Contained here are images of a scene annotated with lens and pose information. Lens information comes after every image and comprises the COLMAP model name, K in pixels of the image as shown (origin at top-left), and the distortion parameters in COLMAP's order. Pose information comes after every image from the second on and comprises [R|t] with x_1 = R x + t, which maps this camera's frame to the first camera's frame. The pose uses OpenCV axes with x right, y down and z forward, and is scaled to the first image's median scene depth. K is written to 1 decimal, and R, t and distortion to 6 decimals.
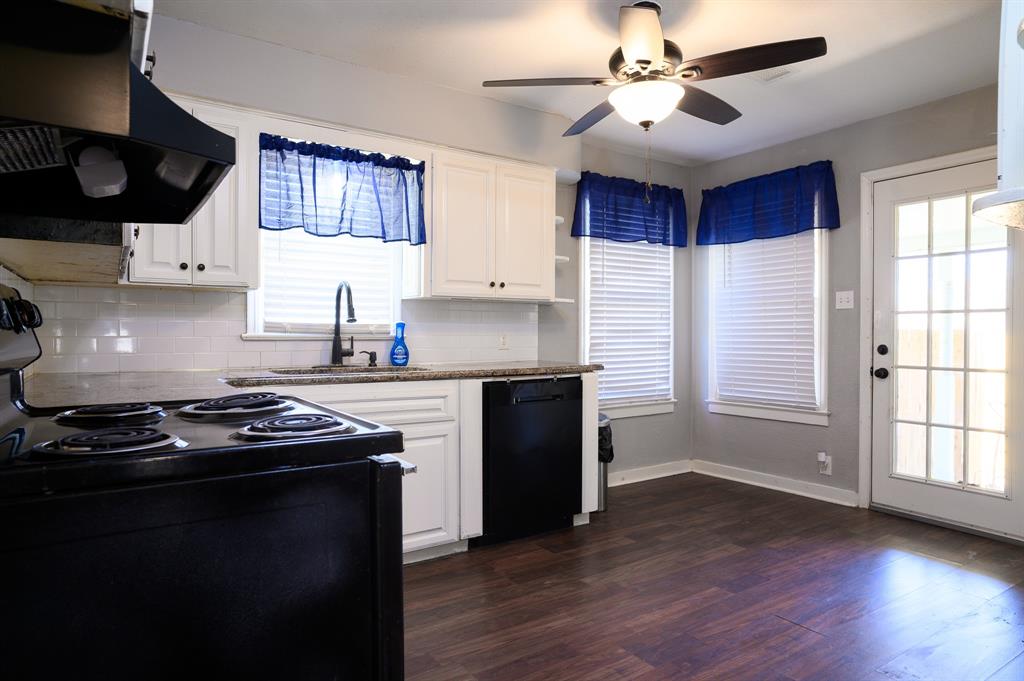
lens RADIAL K [[620.7, 0, 508.8], [0, 620.7, 342.9], [0, 0, 1]] dist [0.000241, 0.000901]
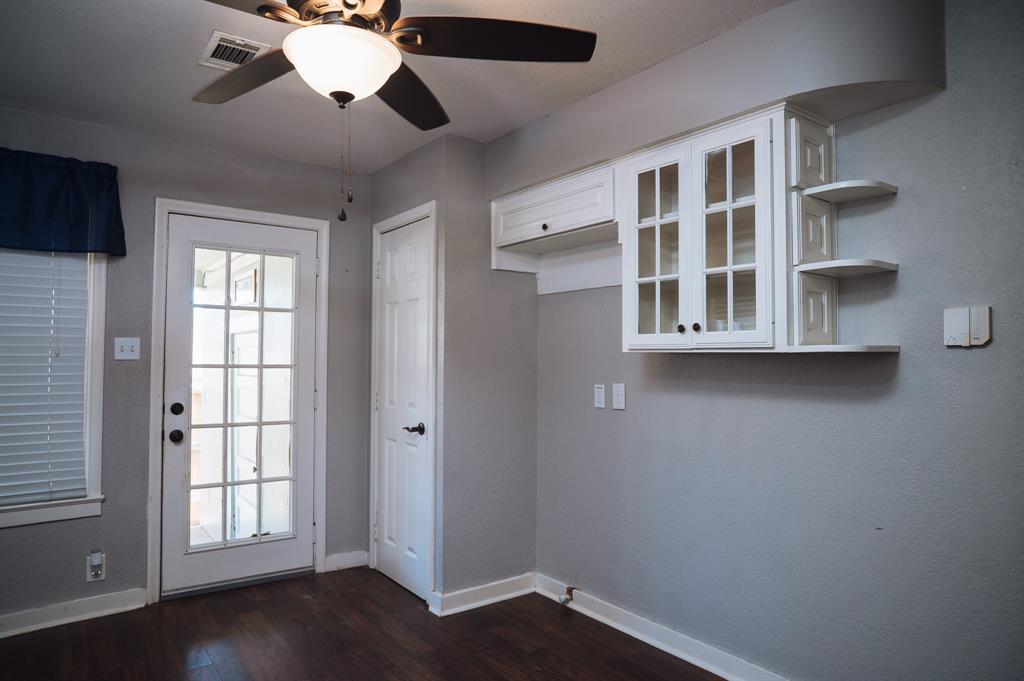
lens RADIAL K [[620.7, 0, 508.8], [0, 620.7, 342.9], [0, 0, 1]] dist [0.000241, 0.000901]
pose [[-0.059978, 0.031732, 0.997695, -0.296514], [0.008225, 0.999476, -0.031295, -0.050574], [-0.998166, 0.006330, -0.060208, 0.598192]]
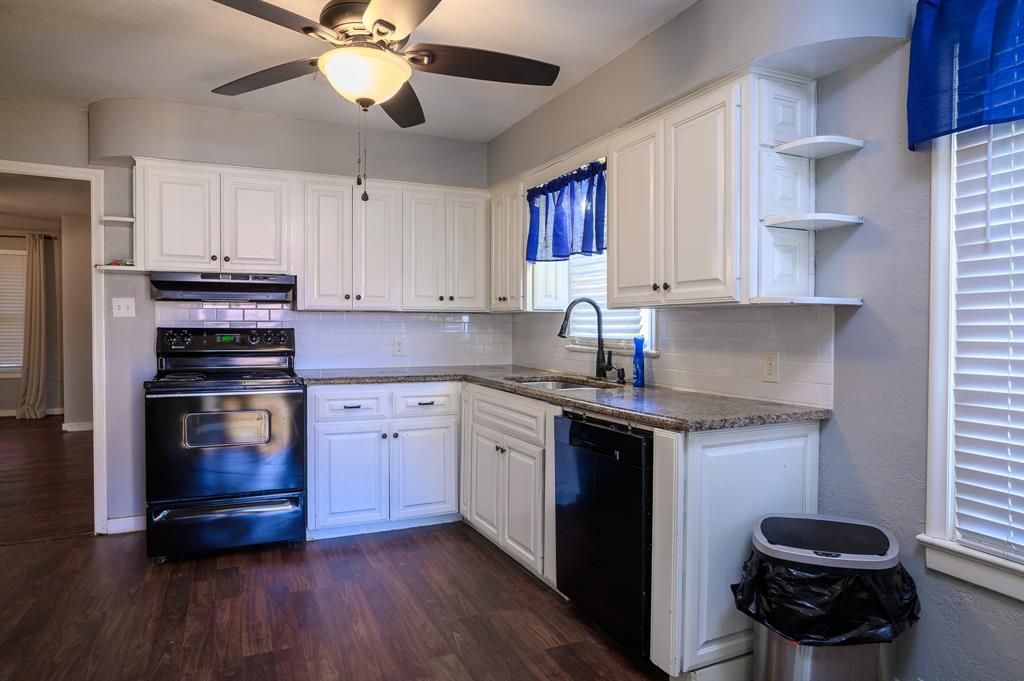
lens RADIAL K [[610.9, 0, 512.0], [0, 610.9, 340.5], [0, 0, 1]] dist [-0.024976, -0.000217]
pose [[-0.154802, 0.024396, -0.987644, 0.679994], [-0.018167, 0.999456, 0.027535, -0.046333], [0.987779, 0.022205, -0.154274, 0.909972]]
